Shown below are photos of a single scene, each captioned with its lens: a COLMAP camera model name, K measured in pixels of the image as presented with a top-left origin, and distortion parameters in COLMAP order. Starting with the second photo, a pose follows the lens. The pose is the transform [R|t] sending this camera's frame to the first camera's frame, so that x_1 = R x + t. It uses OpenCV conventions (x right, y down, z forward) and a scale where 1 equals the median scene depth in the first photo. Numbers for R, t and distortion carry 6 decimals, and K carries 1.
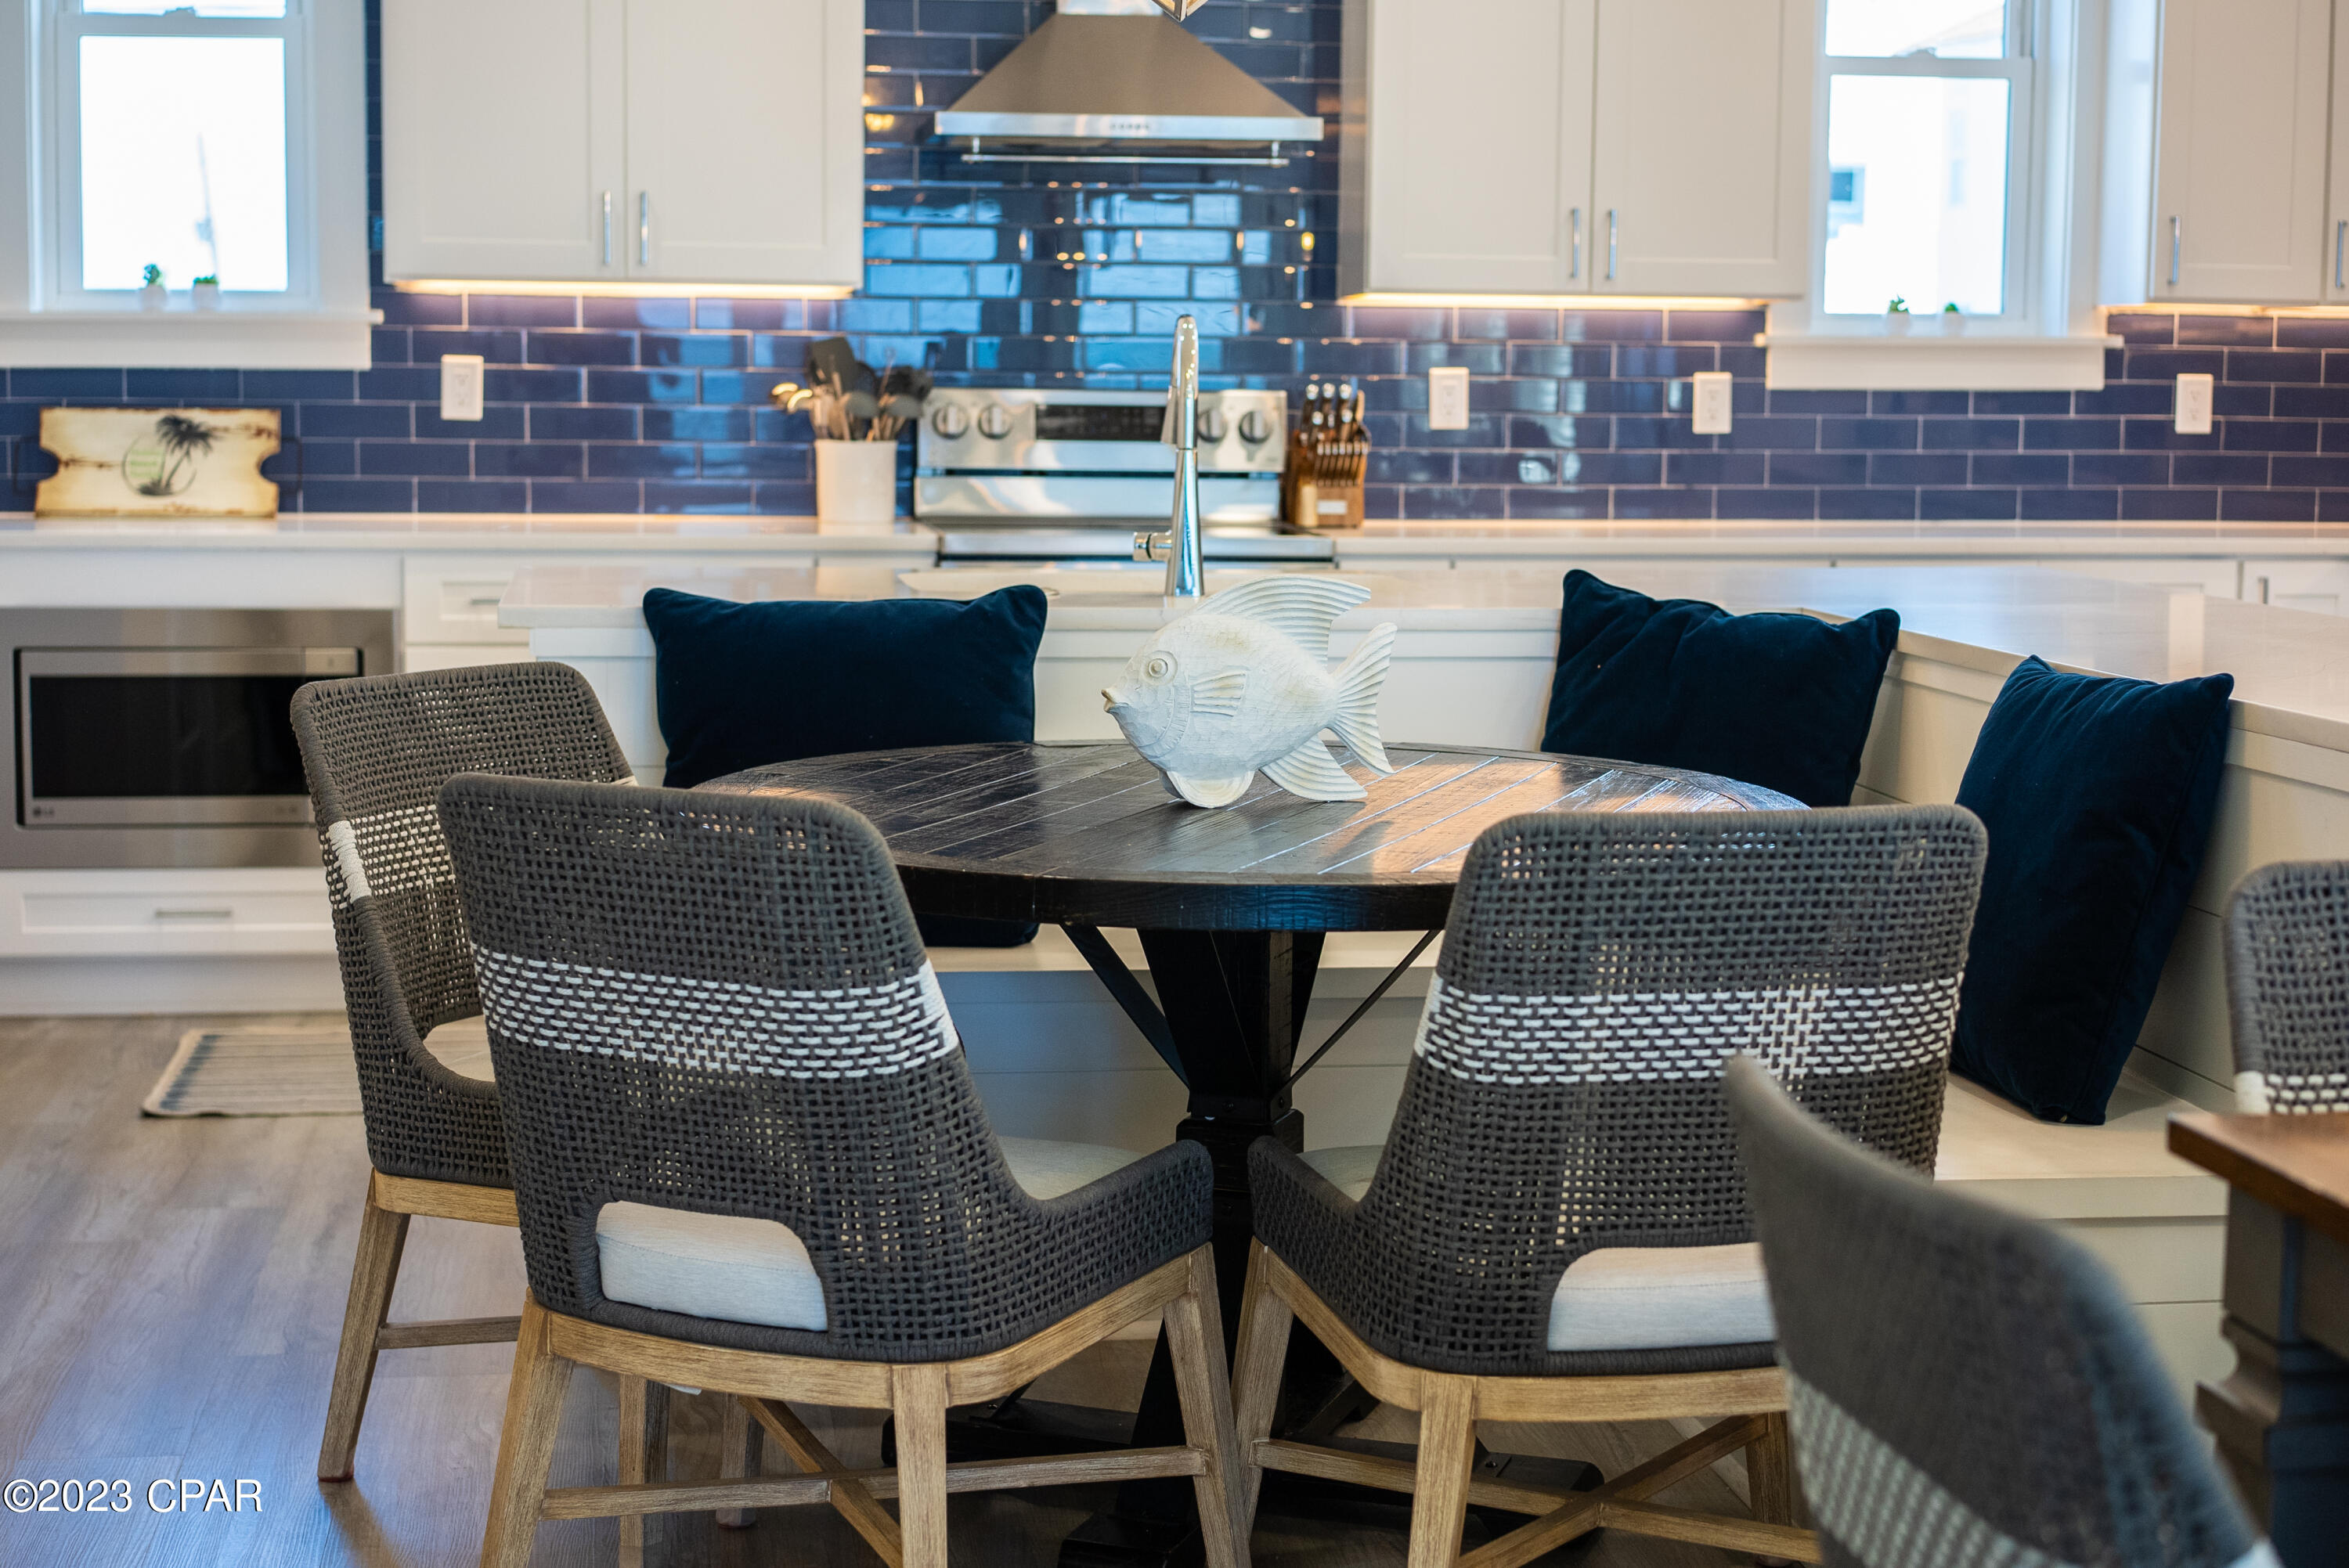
lens RADIAL K [[3830.8, 0, 1174.5], [0, 3830.8, 784.0], [0, 0, 1]] dist [-0.006869, -0.105628]
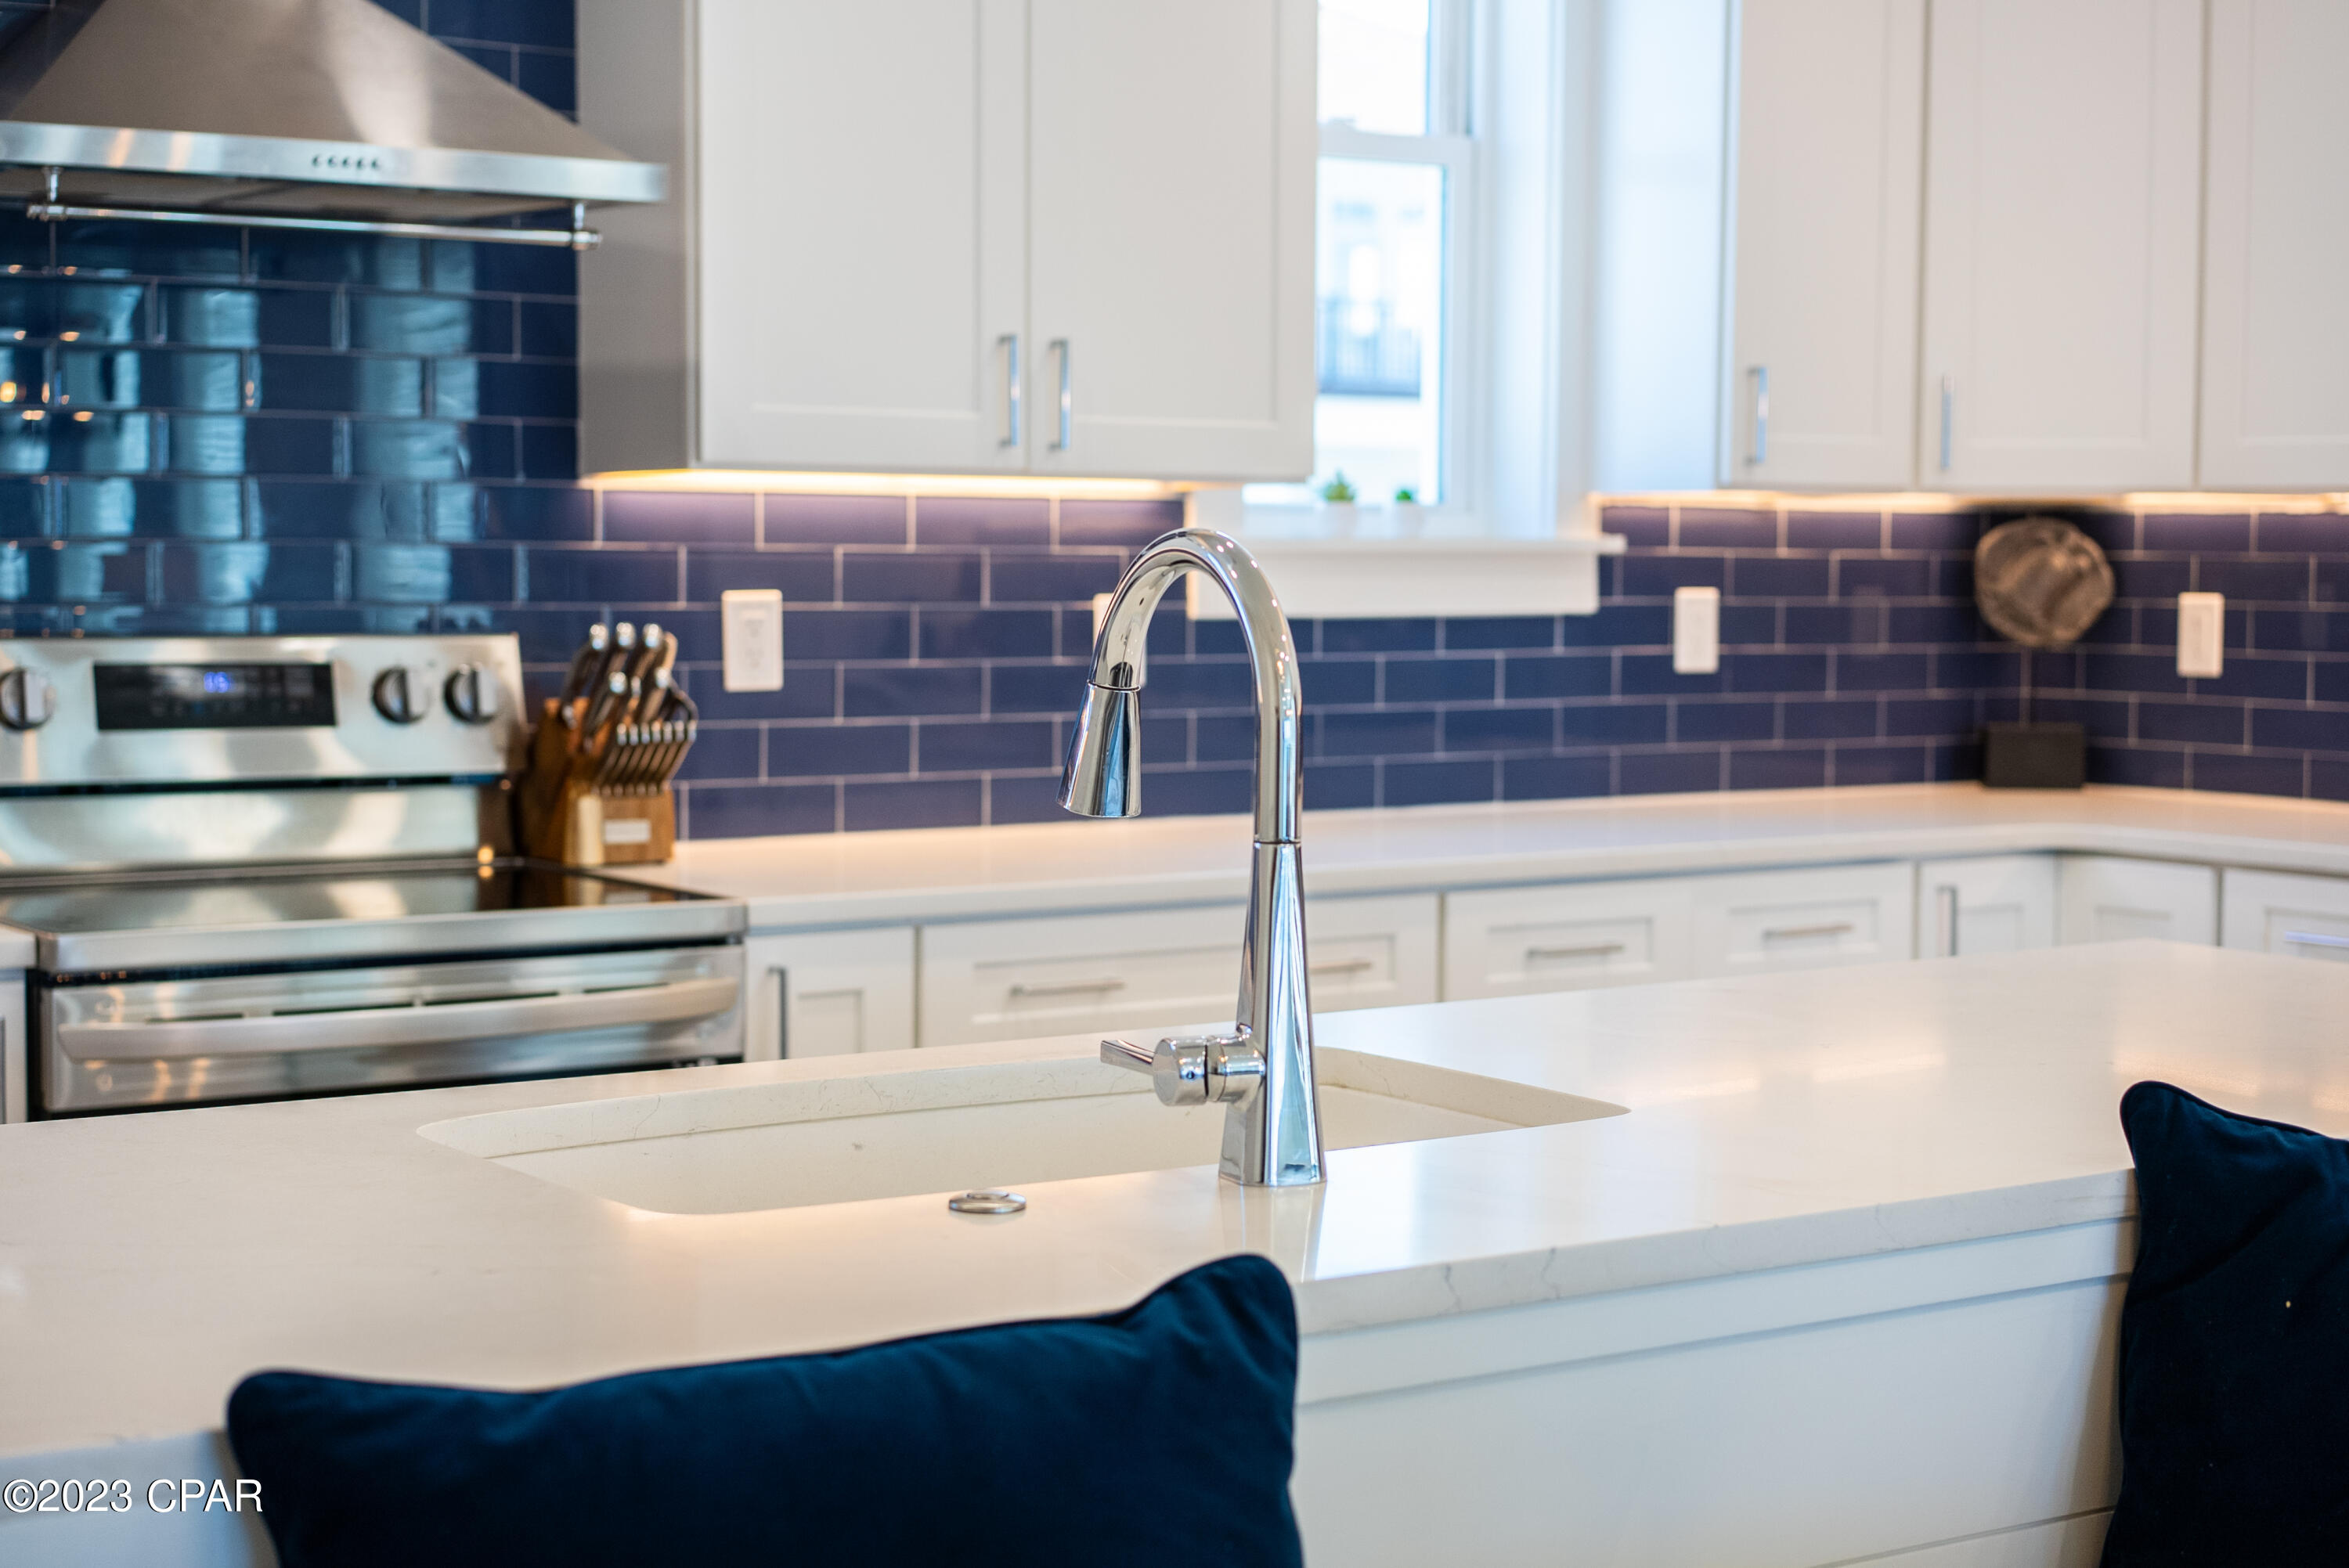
lens RADIAL K [[3690.2, 0, 1174.5], [0, 3690.2, 784.0], [0, 0, 1]] dist [0.304243, -2.255036]
pose [[0.895490, -0.030894, 0.444007, -0.131958], [0.049347, 0.998329, -0.030062, -0.056507], [-0.442337, 0.048830, 0.895519, 0.438758]]
